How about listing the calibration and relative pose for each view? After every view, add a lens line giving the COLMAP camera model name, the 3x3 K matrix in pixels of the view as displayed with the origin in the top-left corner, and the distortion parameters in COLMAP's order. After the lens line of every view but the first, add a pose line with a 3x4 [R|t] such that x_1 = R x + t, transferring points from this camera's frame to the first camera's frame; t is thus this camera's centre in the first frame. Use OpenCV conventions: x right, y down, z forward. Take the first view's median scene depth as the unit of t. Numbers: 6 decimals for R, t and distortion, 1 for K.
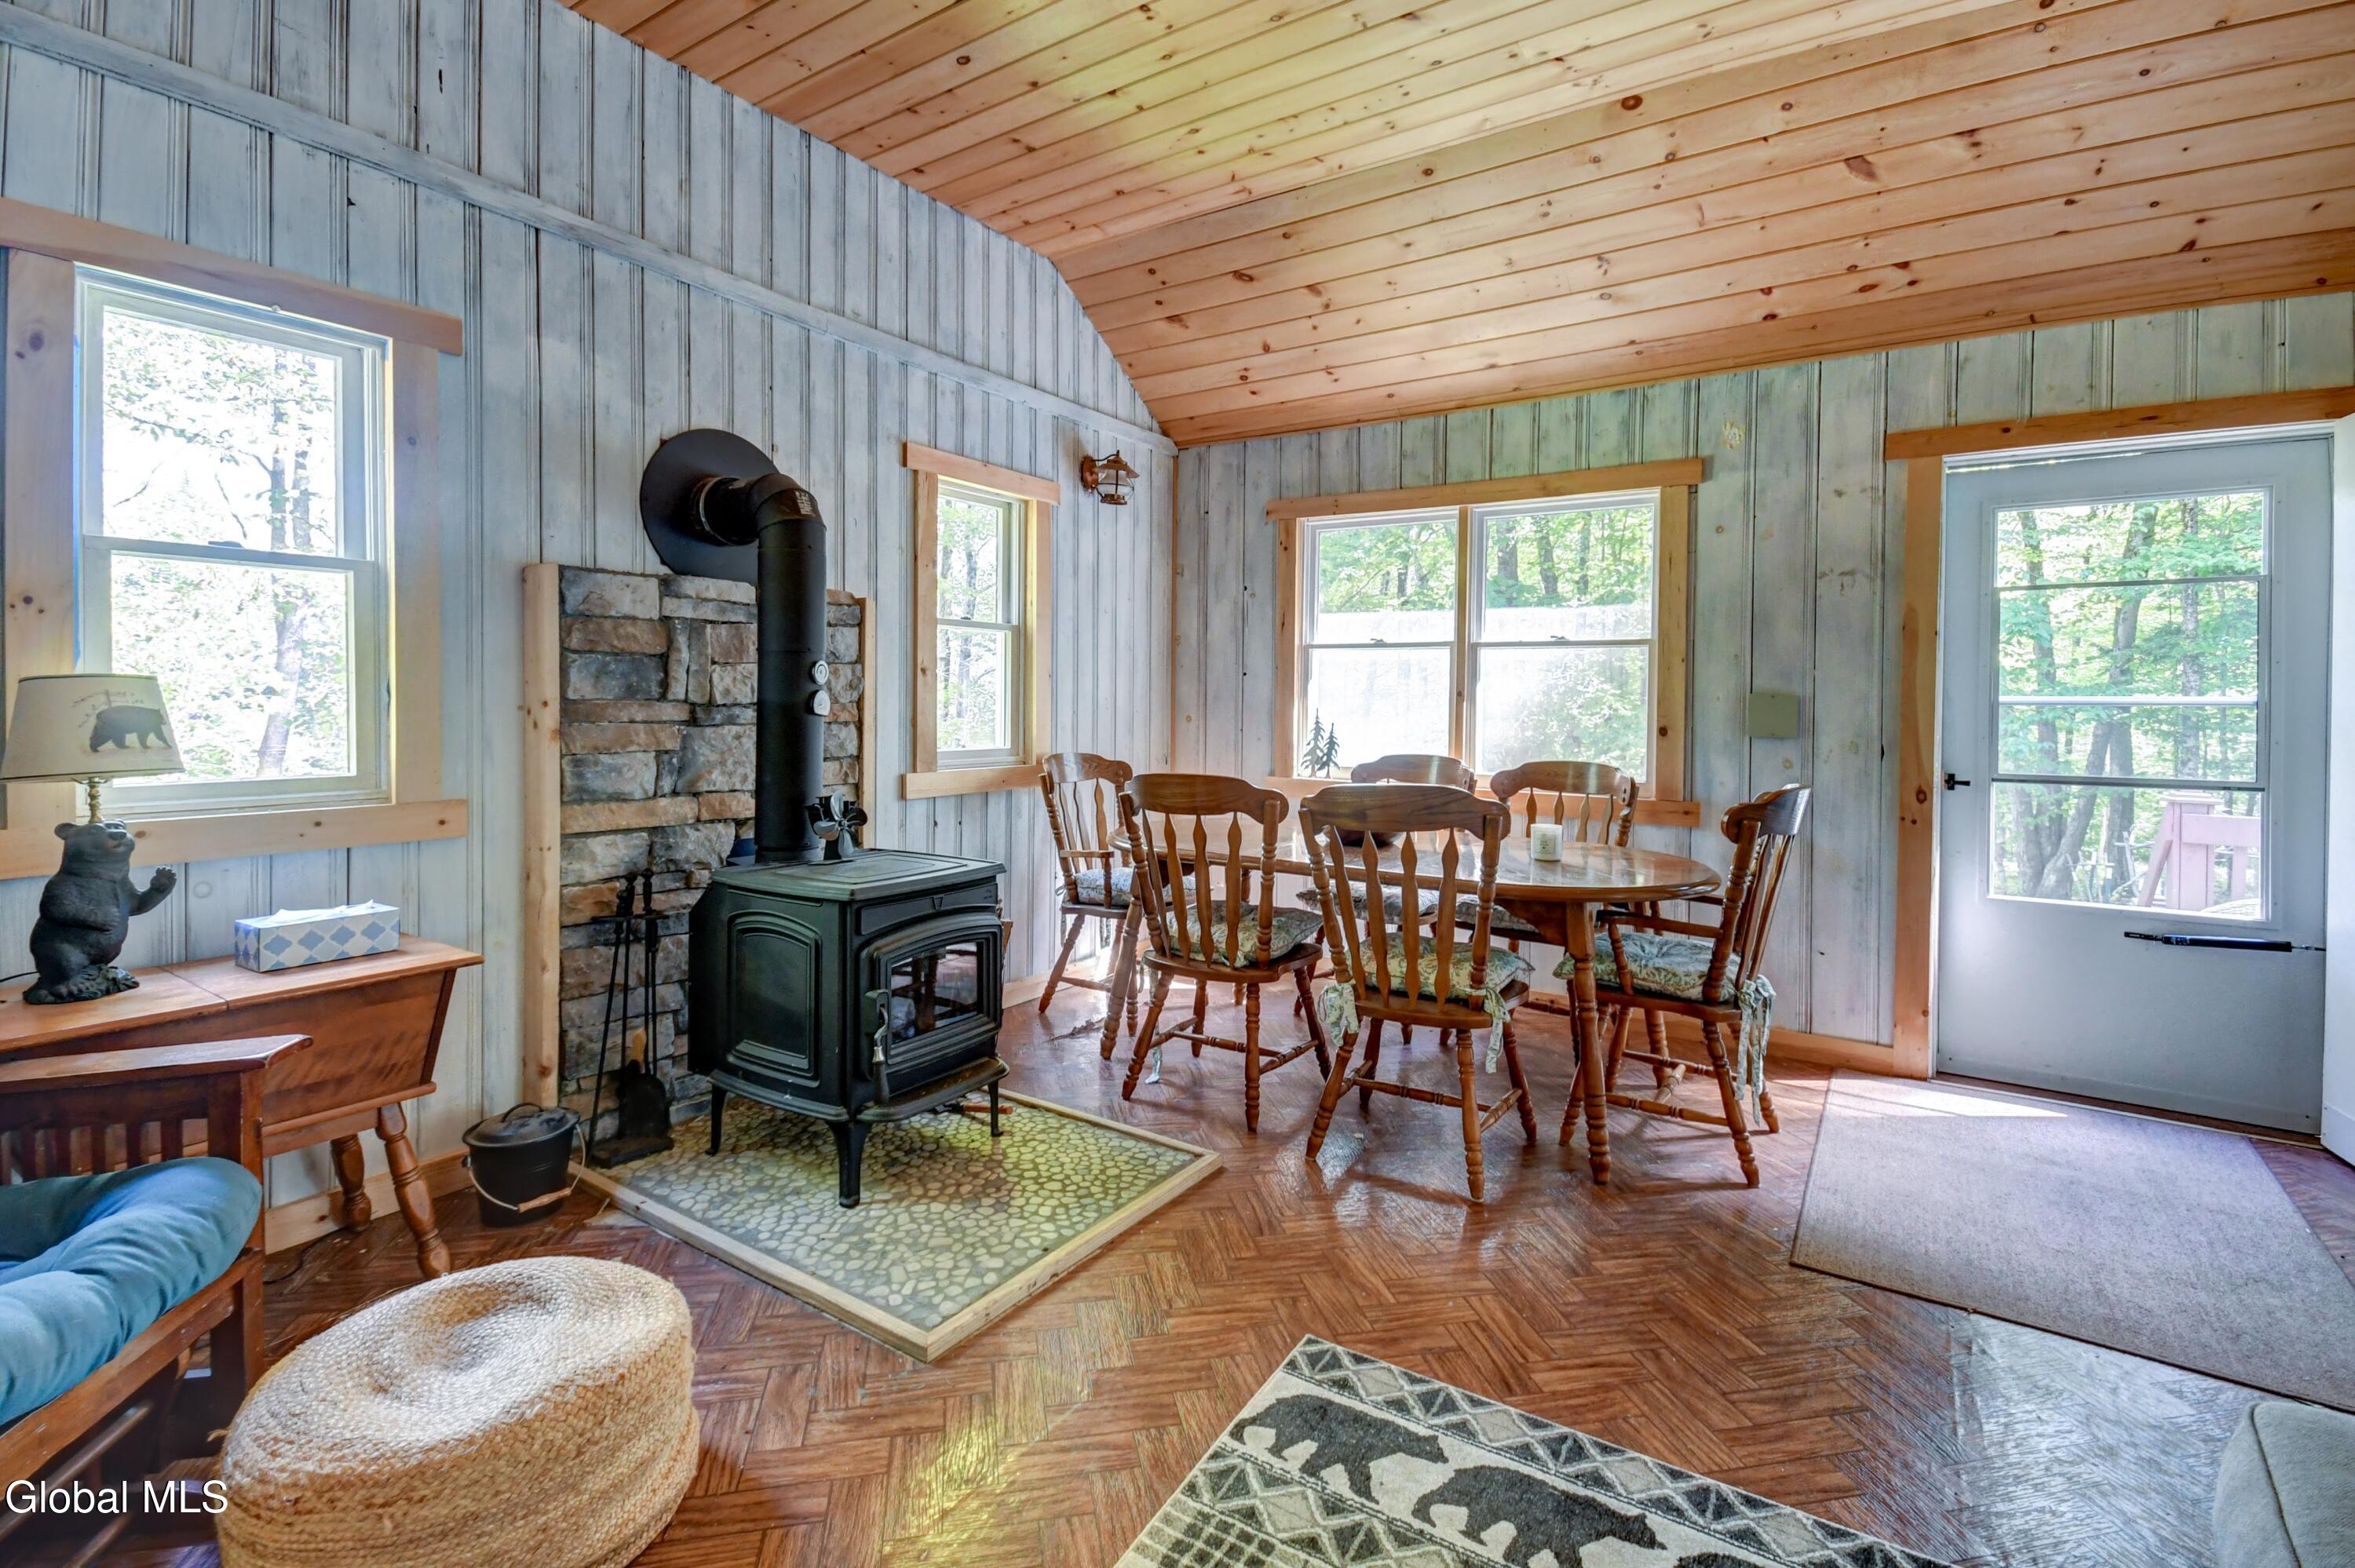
lens RADIAL K [[1046.9, 0, 1186.3], [0, 1046.9, 698.4], [0, 0, 1]] dist [0.003236, 0.000298]
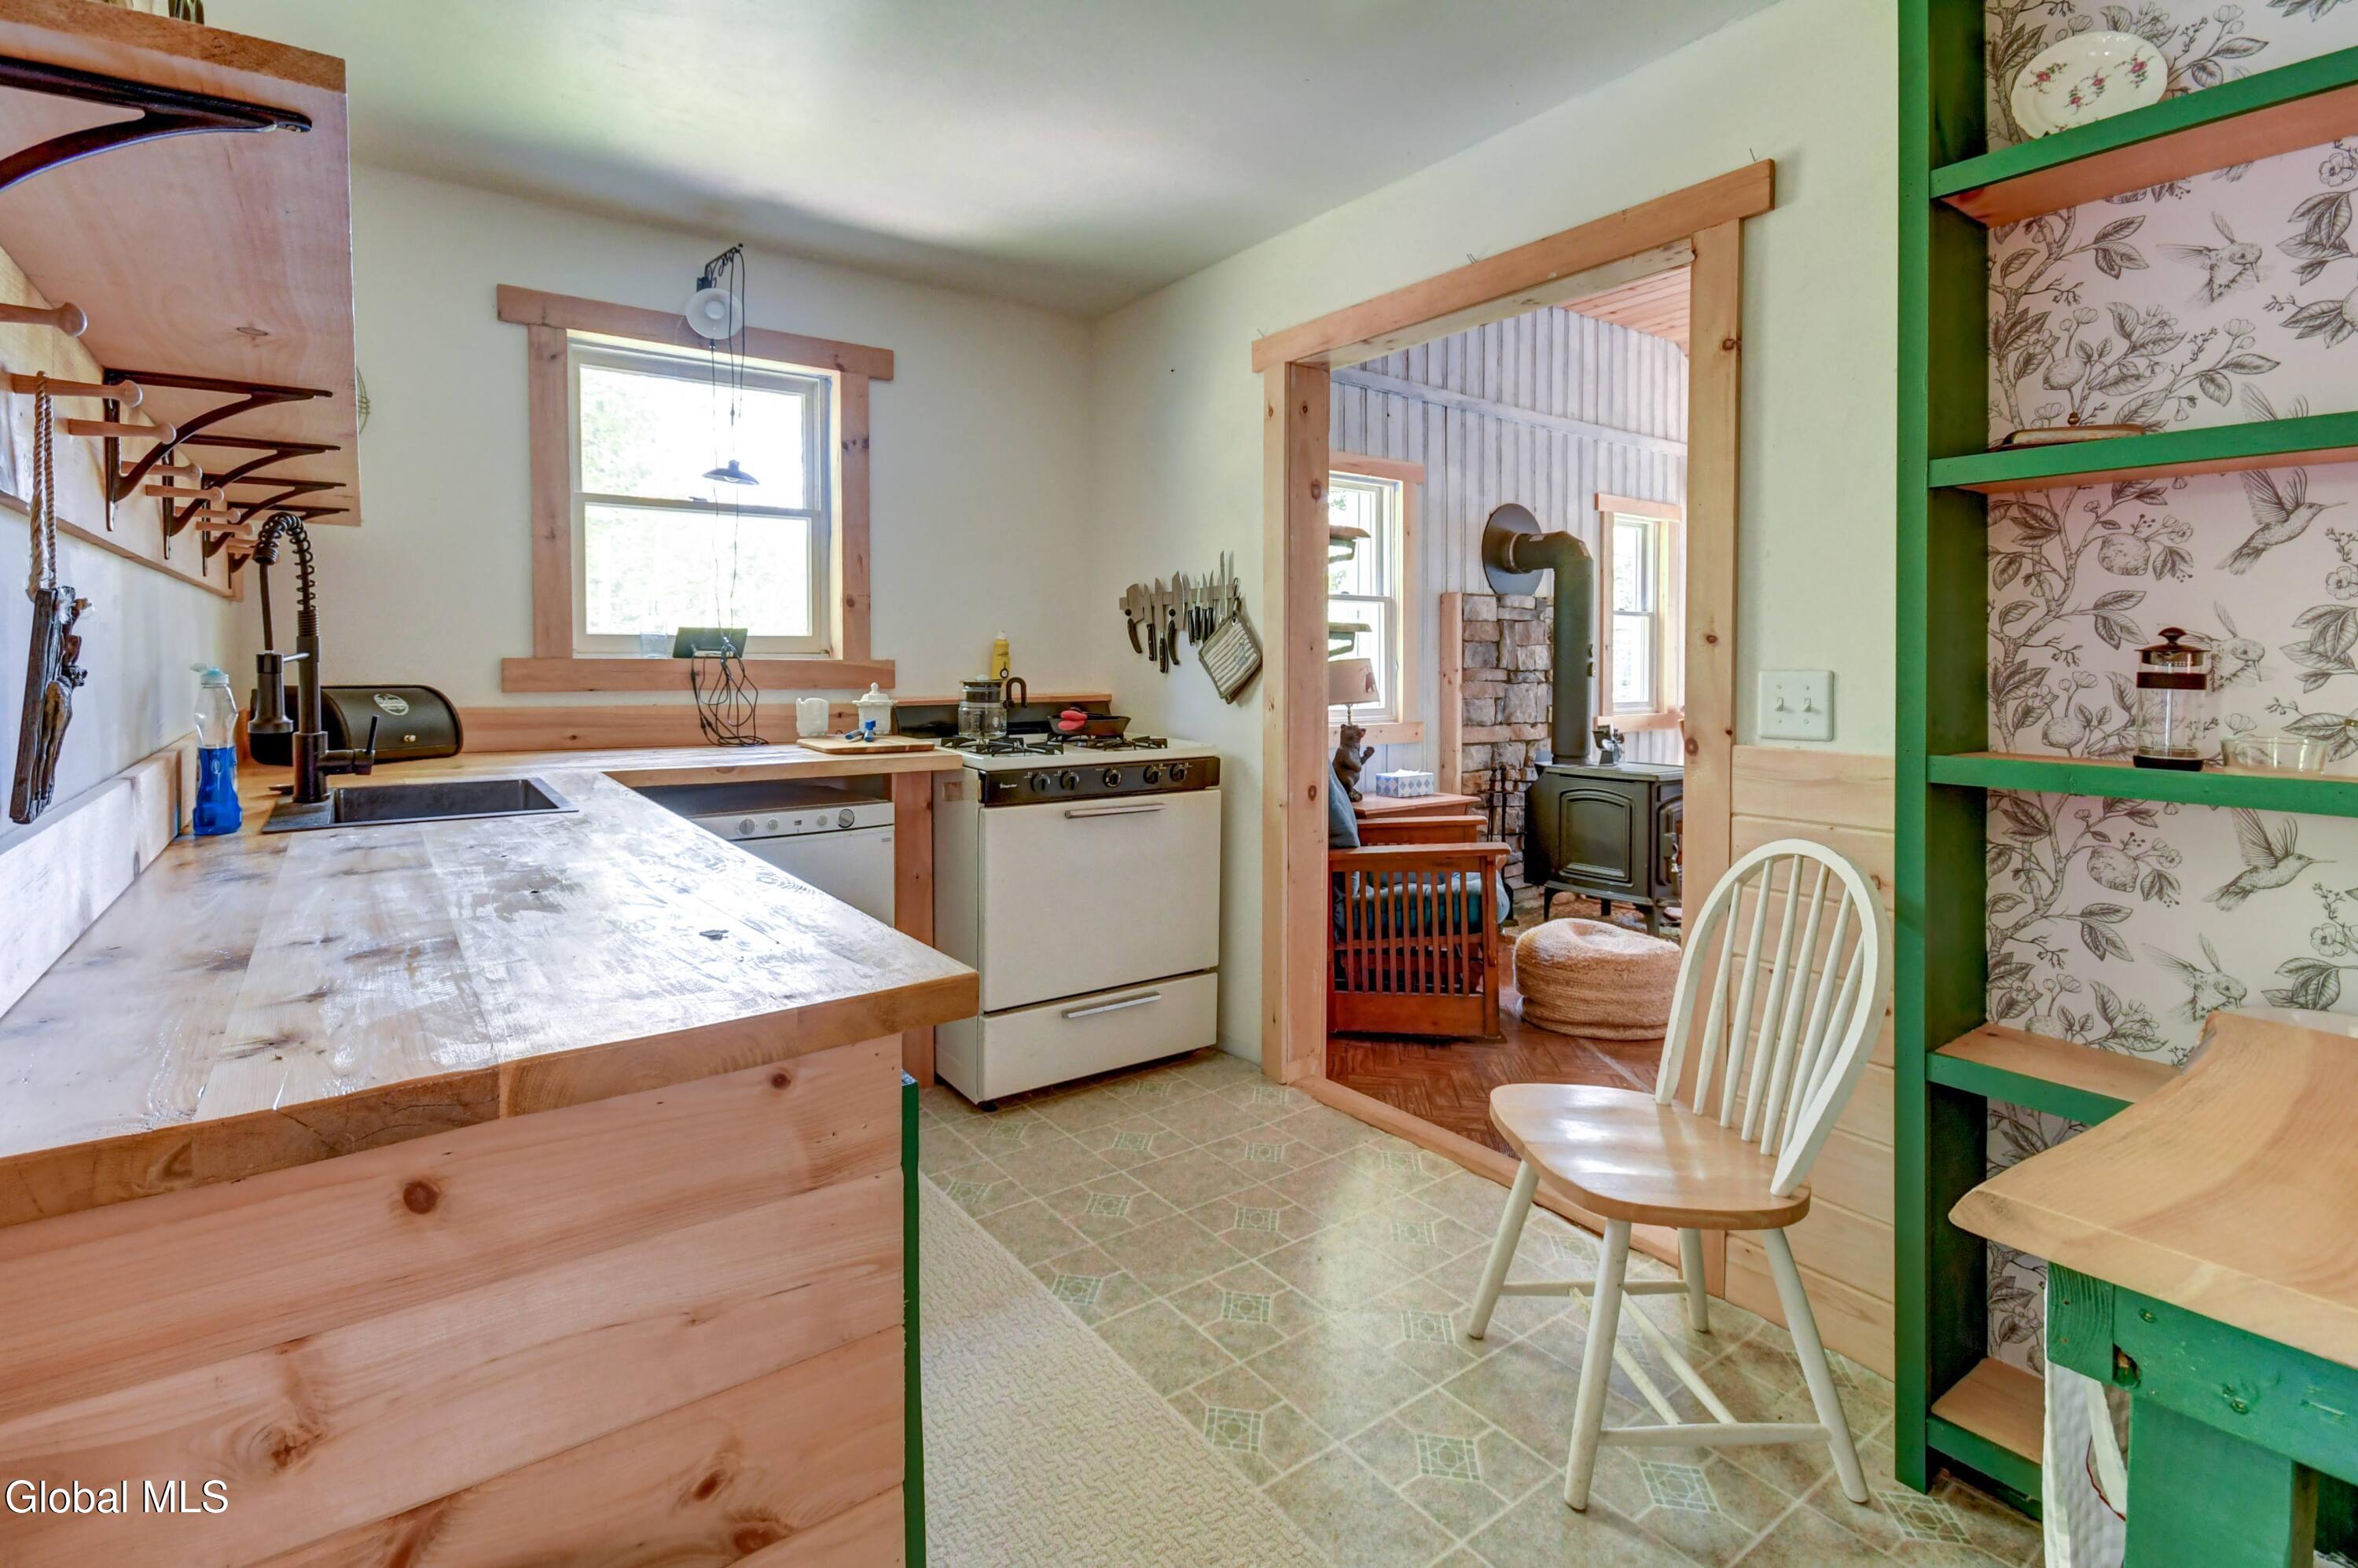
lens RADIAL K [[1102.3, 0, 1181.1], [0, 1102.3, 672.4], [0, 0, 1]] dist [0.001515, -0.000015]
pose [[0.938638, -0.000567, -0.344904, -0.364329], [0.004277, 0.999941, 0.009995, -0.011582], [0.344878, -0.010857, 0.938585, -0.871029]]
